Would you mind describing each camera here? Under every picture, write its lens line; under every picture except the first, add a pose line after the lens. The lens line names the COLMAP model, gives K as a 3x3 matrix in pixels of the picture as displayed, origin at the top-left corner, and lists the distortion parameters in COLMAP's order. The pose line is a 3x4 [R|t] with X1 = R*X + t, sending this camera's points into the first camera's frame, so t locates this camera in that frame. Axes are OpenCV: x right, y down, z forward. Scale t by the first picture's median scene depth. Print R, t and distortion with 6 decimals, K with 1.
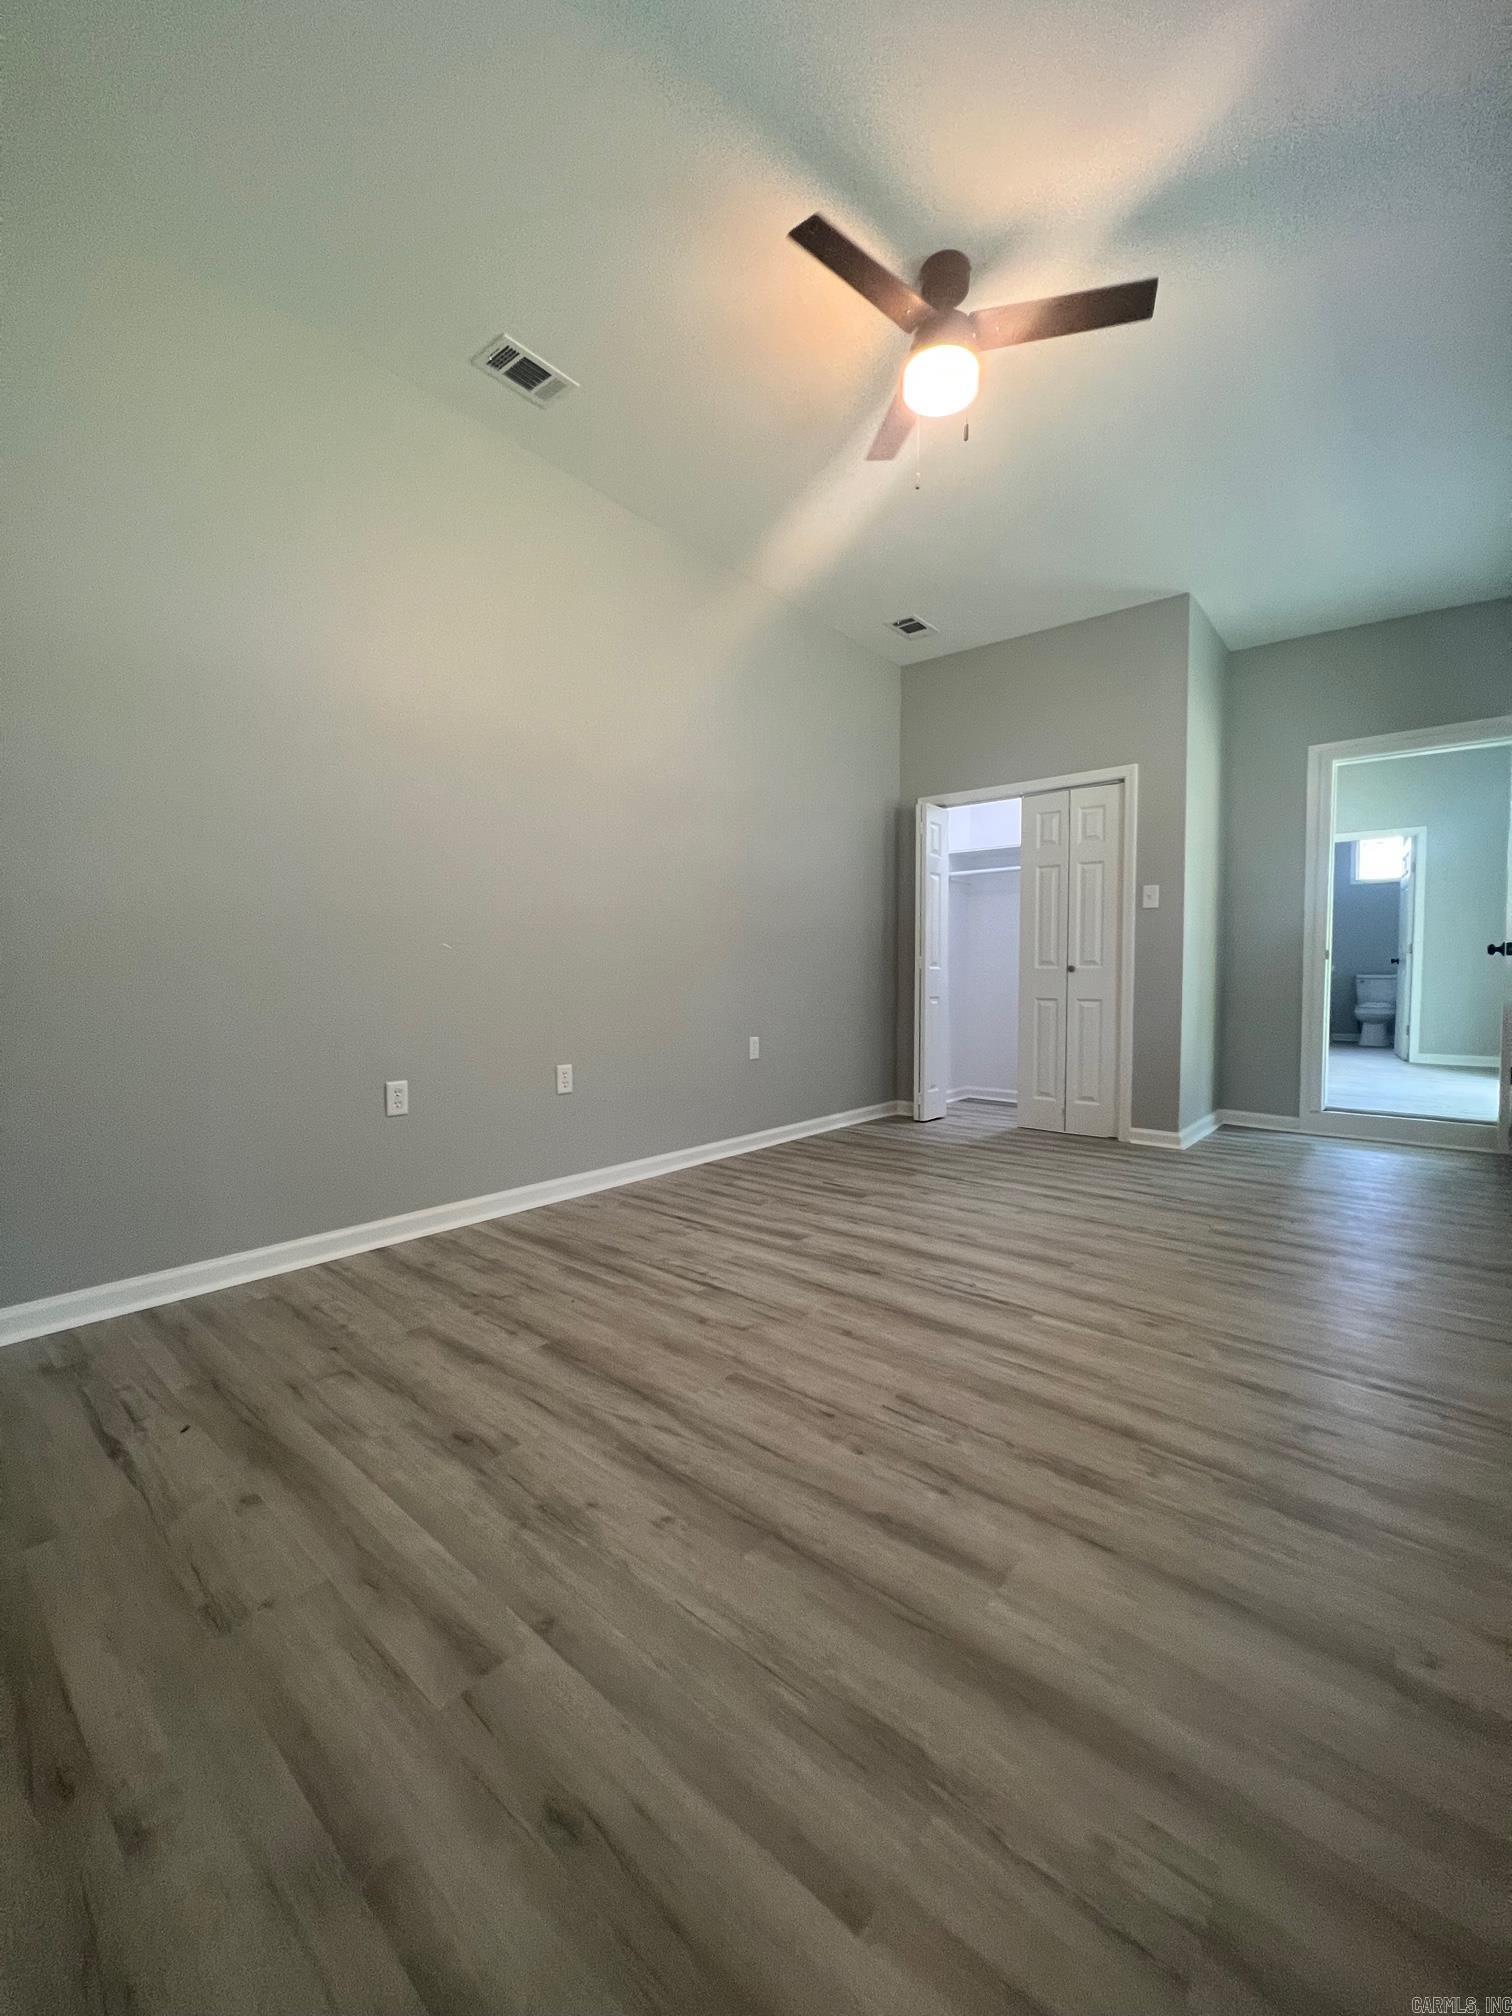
lens RADIAL K [[803.5, 0, 762.9], [0, 803.5, 1006.8], [0, 0, 1]] dist [0.000119, 0.000142]
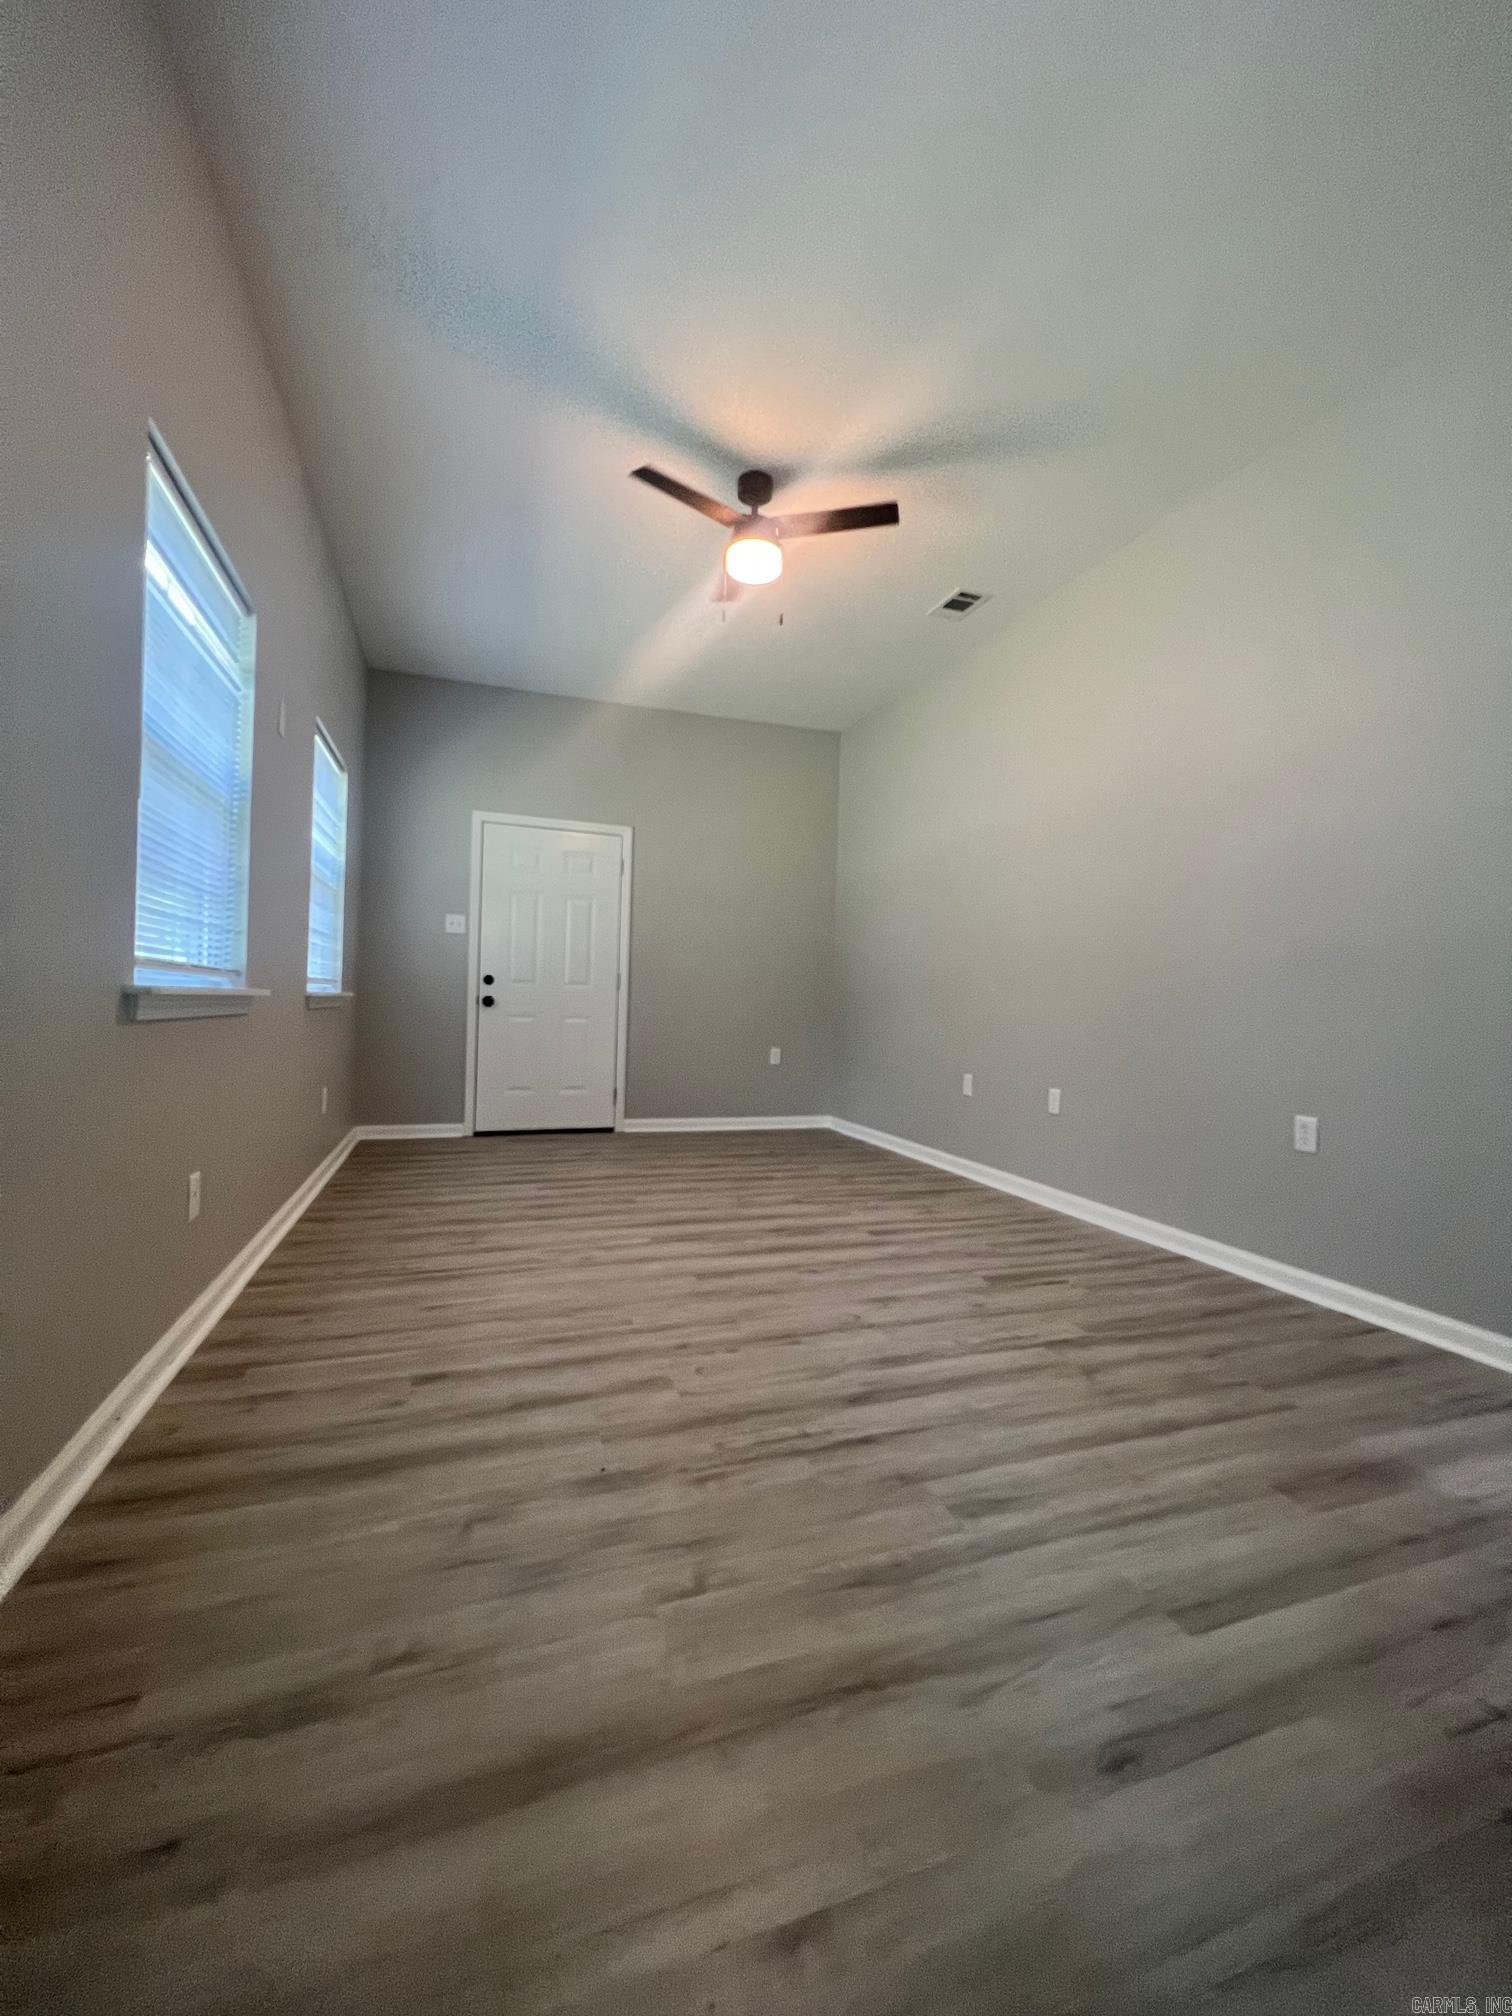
lens RADIAL K [[803.5, 0, 758.3], [0, 803.5, 1008.3], [0, 0, 1]] dist [0.000119, 0.000142]
pose [[-0.487587, -0.010683, -0.873009, 1.020912], [-0.071987, 0.997012, 0.028005, -0.046354], [0.870101, 0.076501, -0.486900, 1.262713]]
